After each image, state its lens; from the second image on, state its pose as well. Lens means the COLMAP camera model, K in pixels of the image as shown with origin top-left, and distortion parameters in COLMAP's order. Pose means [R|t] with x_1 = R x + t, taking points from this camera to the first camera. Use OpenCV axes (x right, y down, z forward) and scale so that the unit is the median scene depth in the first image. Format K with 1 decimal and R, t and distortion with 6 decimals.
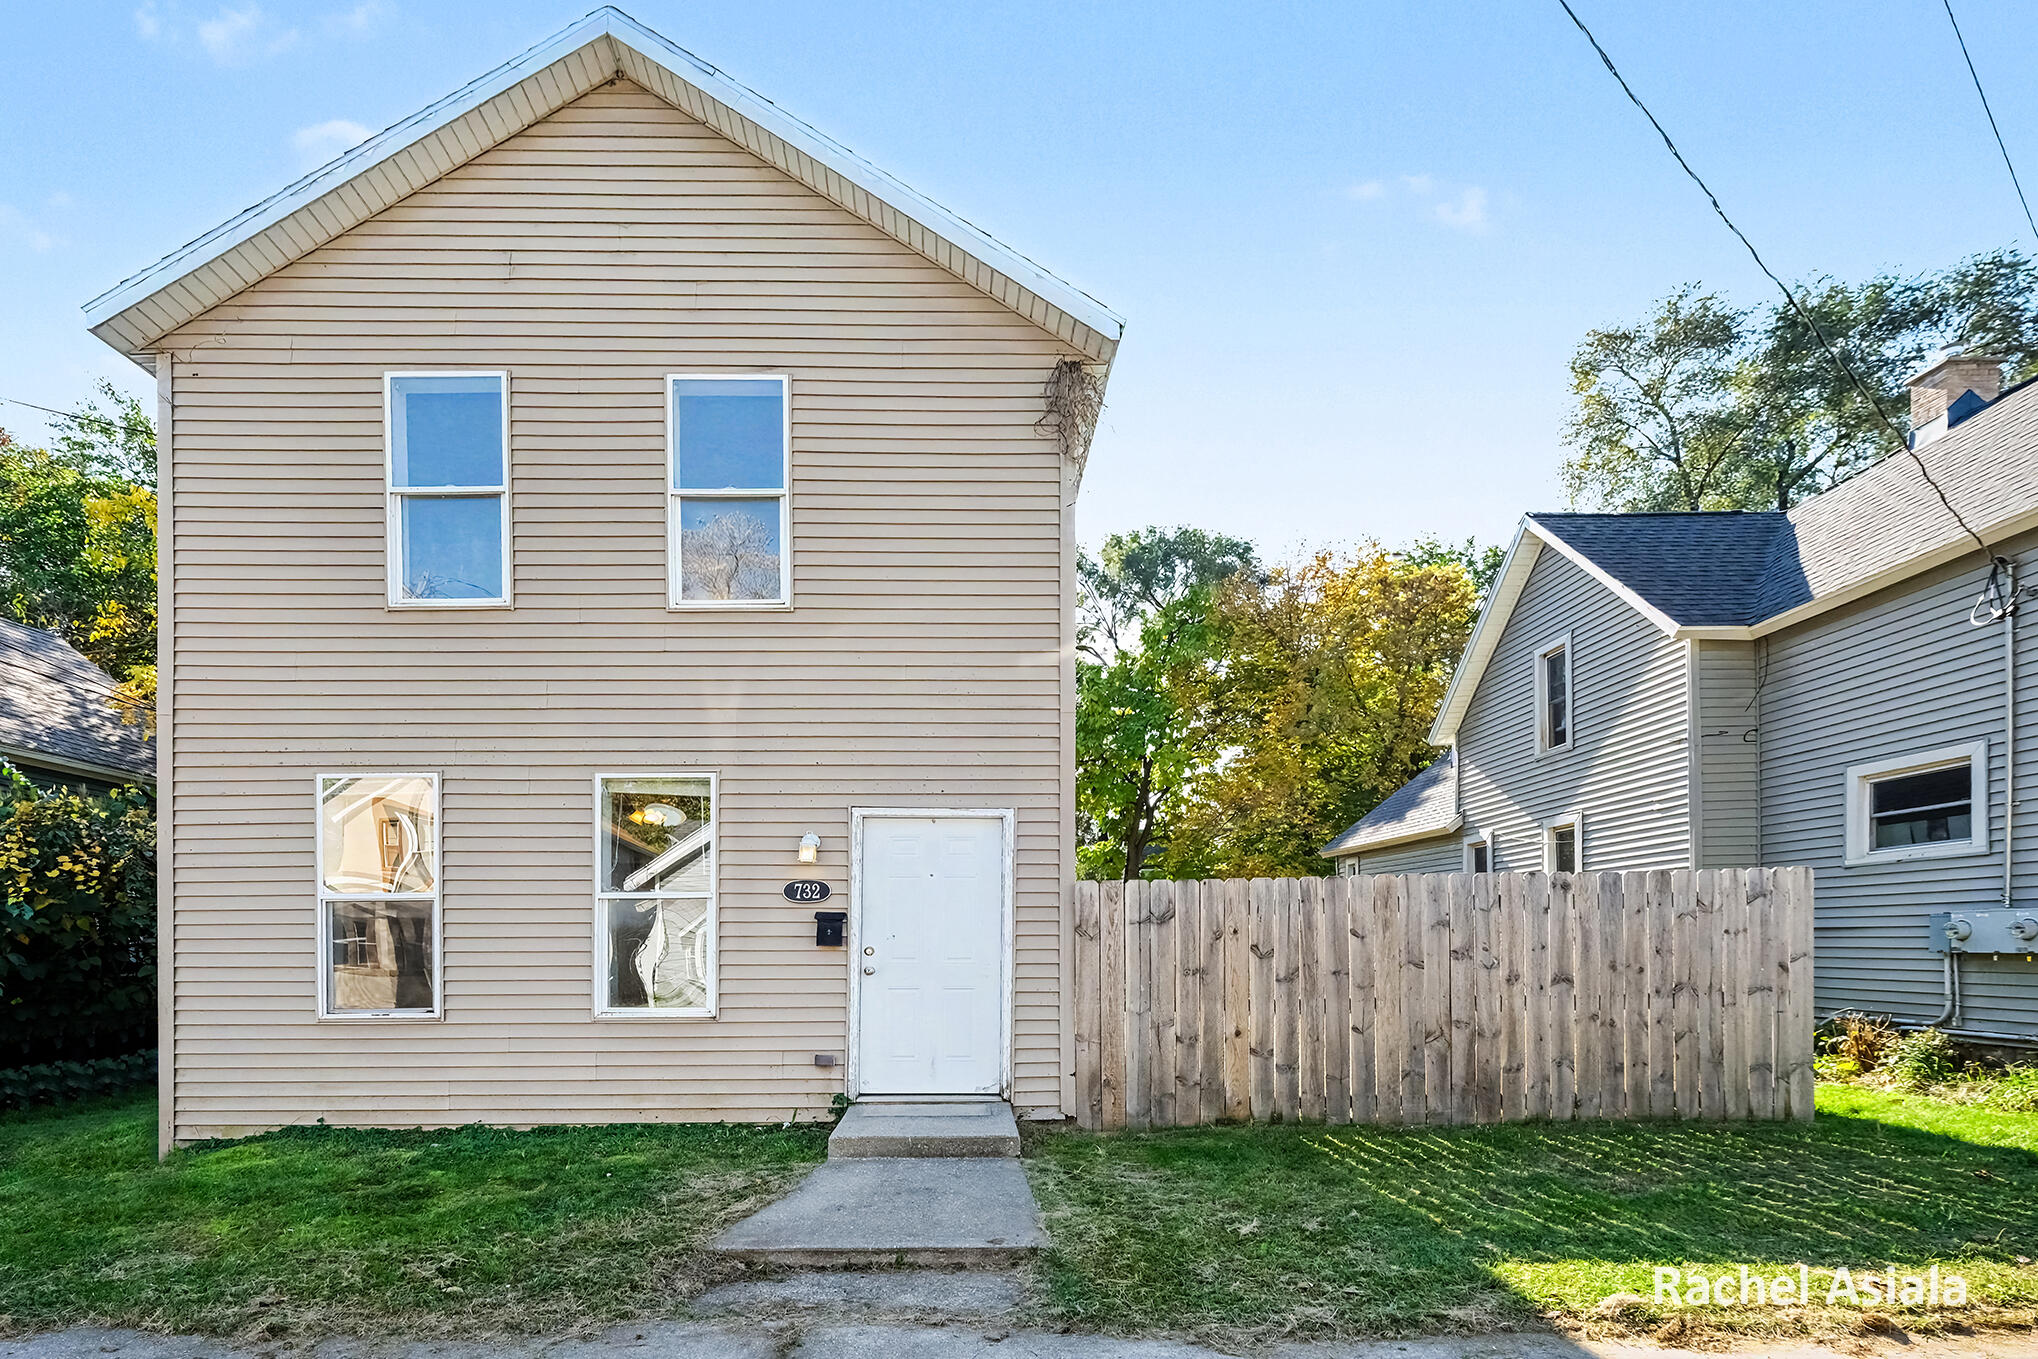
lens RADIAL K [[1053.2, 0, 1014.7], [0, 1053.2, 856.5], [0, 0, 1]] dist [-0.004207, -0.000632]
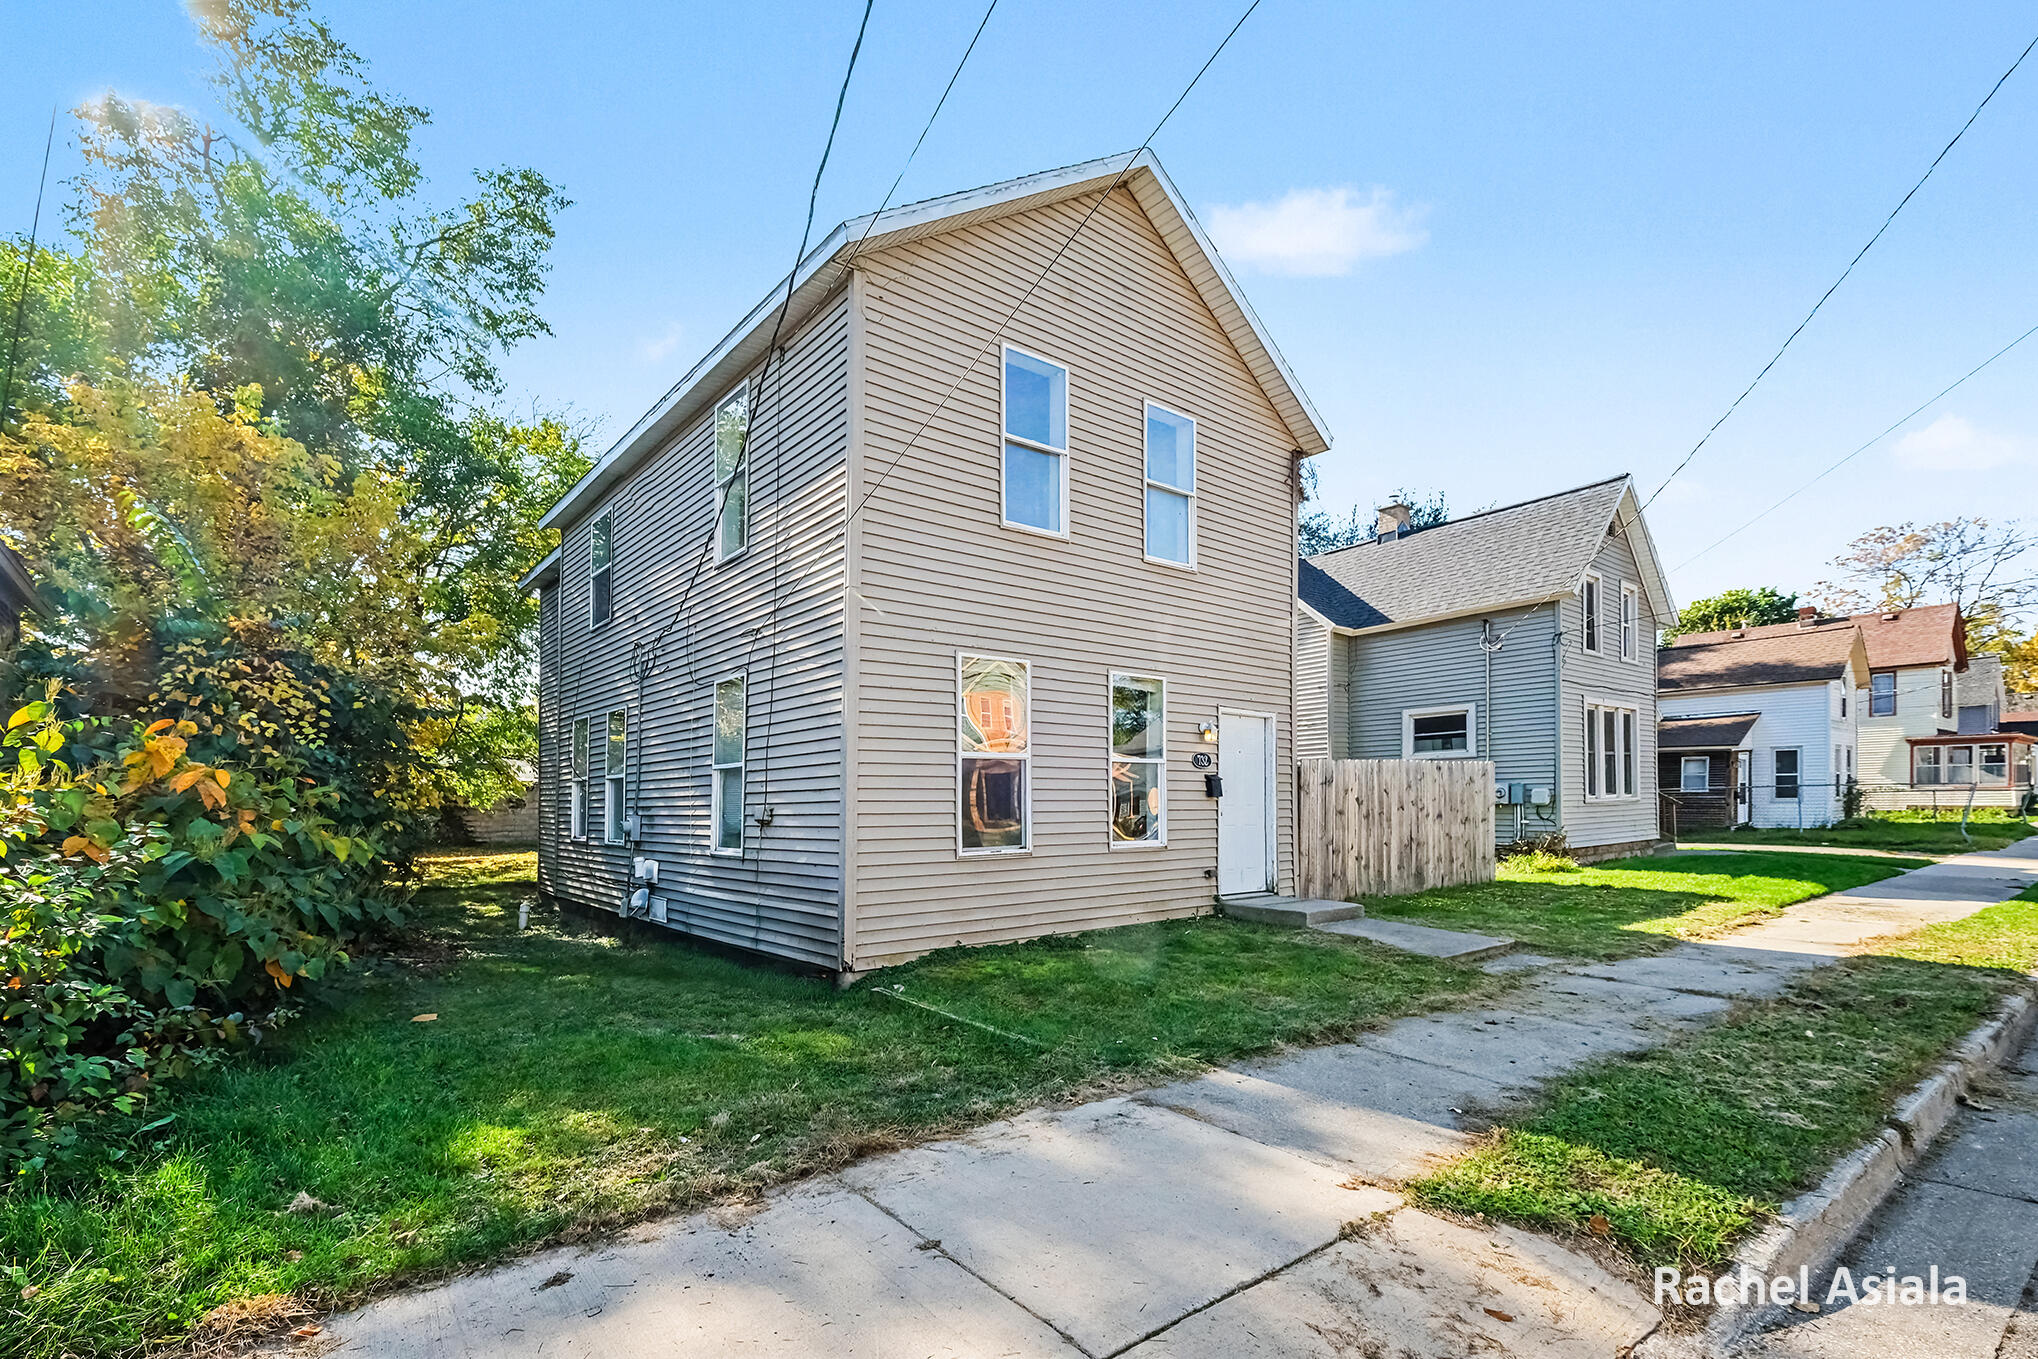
lens RADIAL K [[925.0, 0, 1021.3], [0, 925.0, 683.7], [0, 0, 1]] dist [-0.000181, 0.000062]
pose [[0.788365, 0.077857, 0.610261, -1.189342], [-0.043534, 0.996533, -0.070898, 0.028156], [-0.613665, 0.029327, 0.789022, 0.112167]]
